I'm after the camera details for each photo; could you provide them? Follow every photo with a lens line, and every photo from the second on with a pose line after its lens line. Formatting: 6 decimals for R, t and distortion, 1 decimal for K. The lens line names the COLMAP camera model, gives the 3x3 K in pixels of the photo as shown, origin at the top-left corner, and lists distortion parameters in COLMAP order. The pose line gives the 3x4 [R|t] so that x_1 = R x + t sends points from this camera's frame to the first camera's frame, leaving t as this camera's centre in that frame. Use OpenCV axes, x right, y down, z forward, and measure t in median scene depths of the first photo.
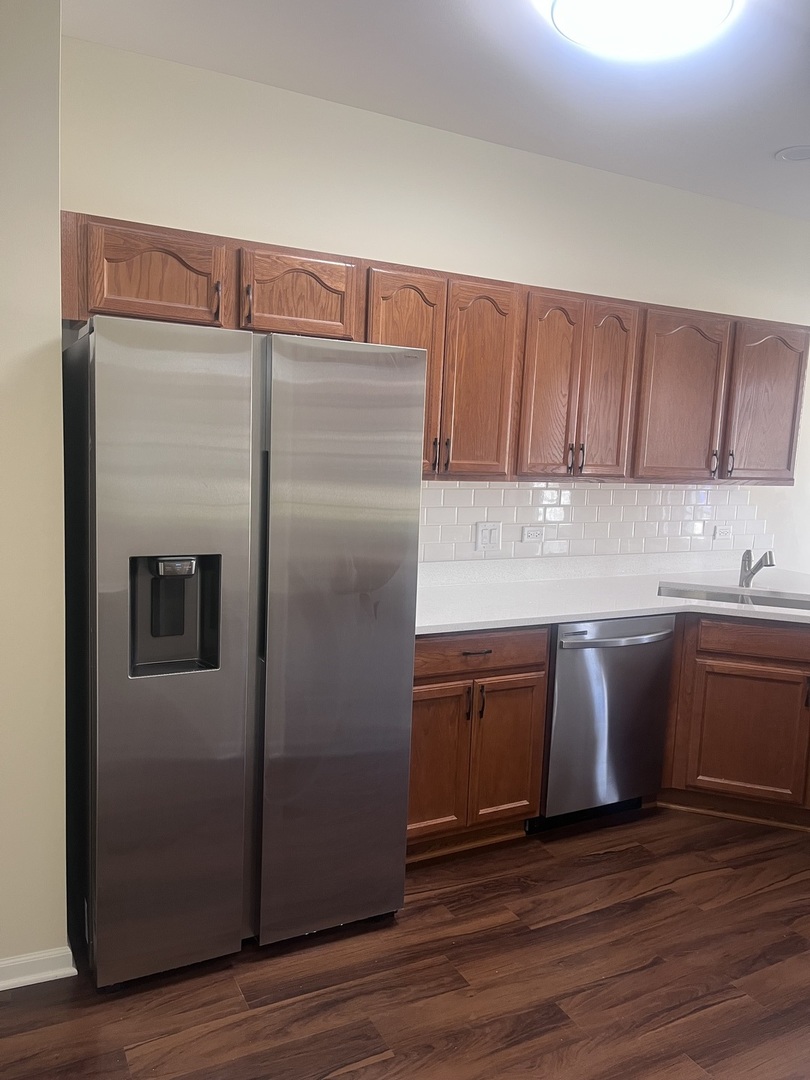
lens RADIAL K [[816.0, 0, 405.0], [0, 816.0, 540.0], [0, 0, 1]] dist [0.053991, -0.076029]
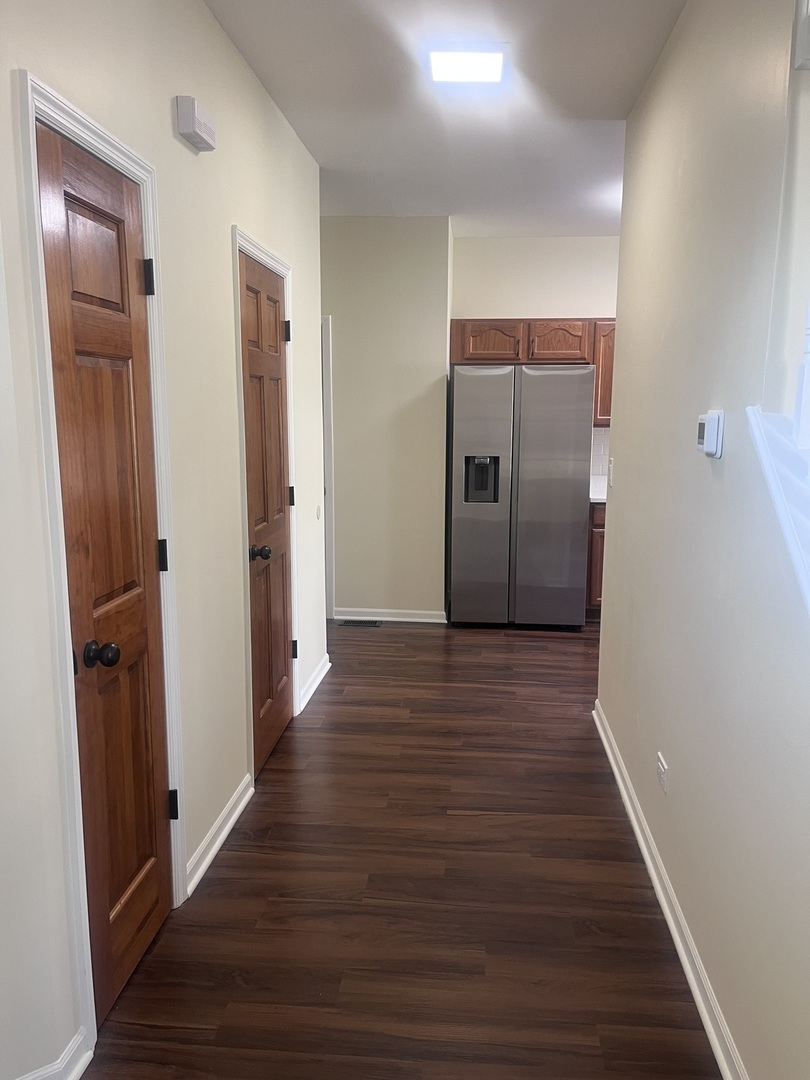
lens RADIAL K [[816.0, 0, 405.0], [0, 816.0, 540.0], [0, 0, 1]] dist [0.053991, -0.076029]
pose [[0.838568, 0.047839, -0.542692, 0.764100], [-0.032380, 0.998753, 0.038008, 0.158460], [0.543833, -0.014300, 0.839071, -1.066235]]
